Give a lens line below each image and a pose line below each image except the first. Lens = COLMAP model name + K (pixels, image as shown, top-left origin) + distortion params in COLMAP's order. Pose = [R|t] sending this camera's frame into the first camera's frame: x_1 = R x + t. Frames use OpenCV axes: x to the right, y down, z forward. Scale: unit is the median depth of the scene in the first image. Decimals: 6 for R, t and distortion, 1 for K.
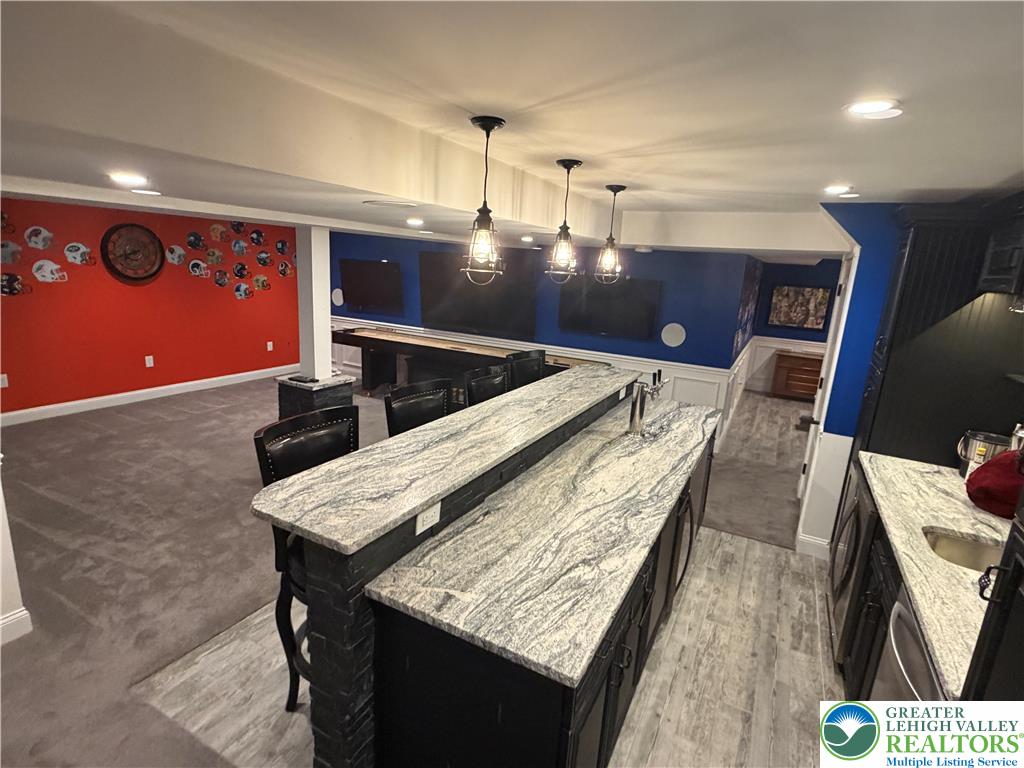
lens RADIAL K [[518.8, 0, 515.5], [0, 518.8, 385.3], [0, 0, 1]] dist [0.000113, -0.000473]
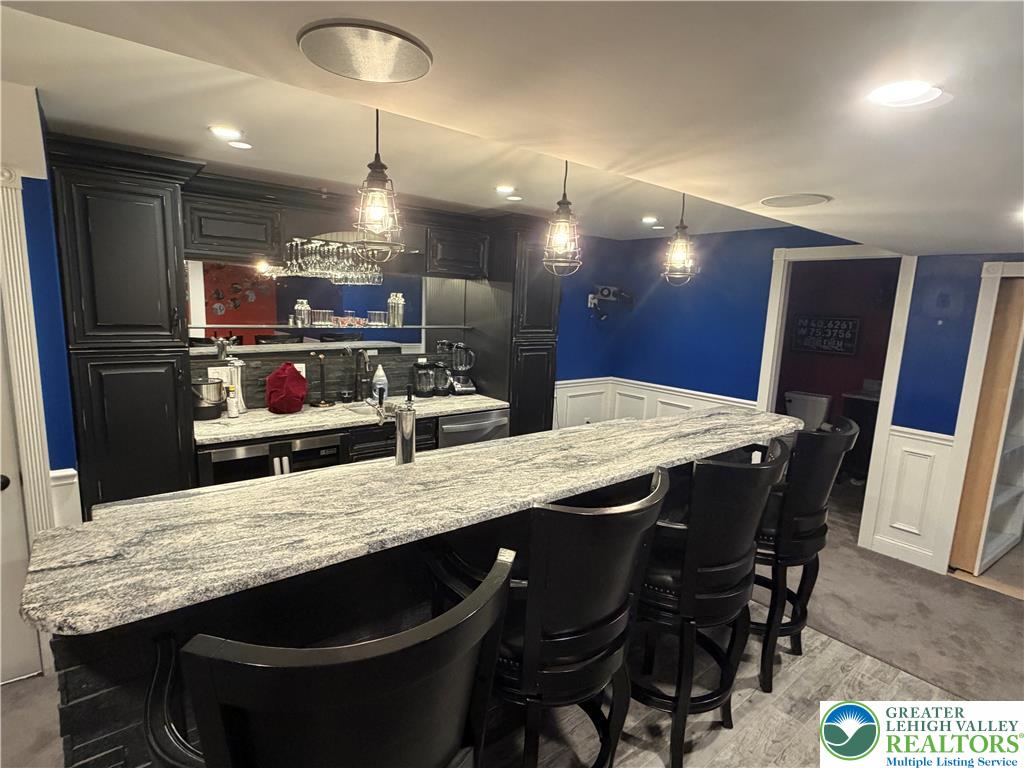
lens RADIAL K [[519.1, 0, 512.0], [0, 519.1, 384.0], [0, 0, 1]] dist [0.000369, -0.000415]
pose [[-0.911202, -0.157362, 0.380719, -0.150789], [0.000785, 0.923504, 0.383589, -0.314987], [-0.411958, 0.349826, -0.841375, 1.588367]]
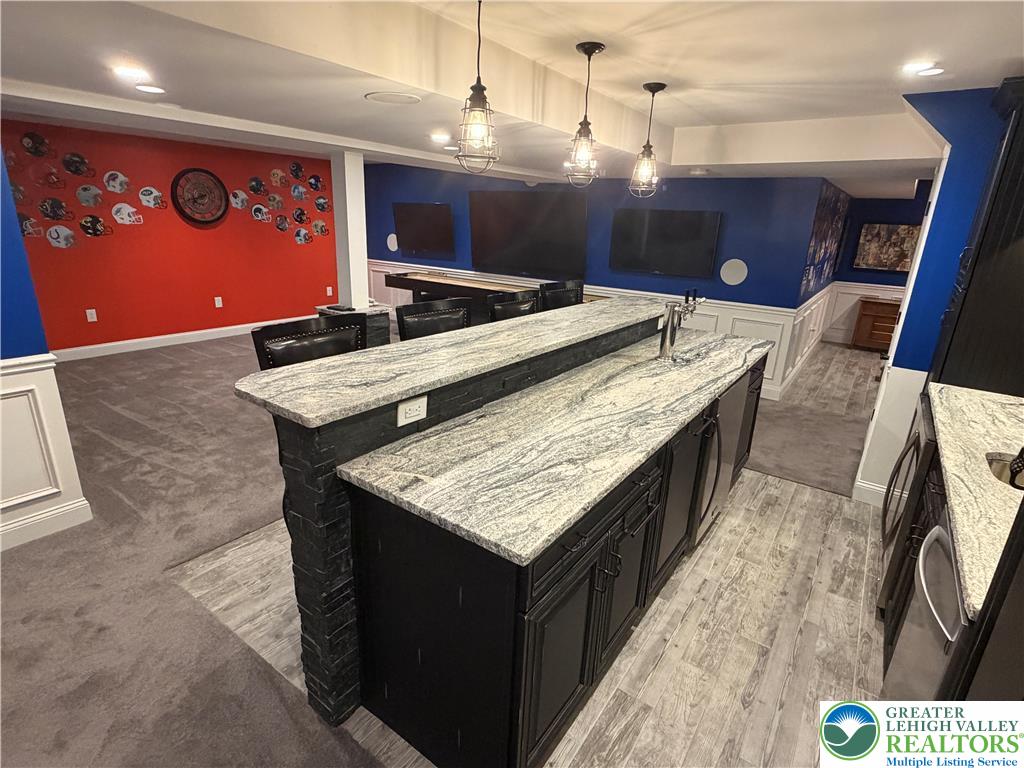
lens RADIAL K [[519.1, 0, 512.0], [0, 519.1, 384.0], [0, 0, 1]] dist [0.000369, -0.000415]
pose [[0.990069, 0.023116, -0.138668, 0.093955], [-0.013303, 0.997368, 0.071277, 0.081914], [0.139951, -0.068725, 0.987771, 0.040282]]
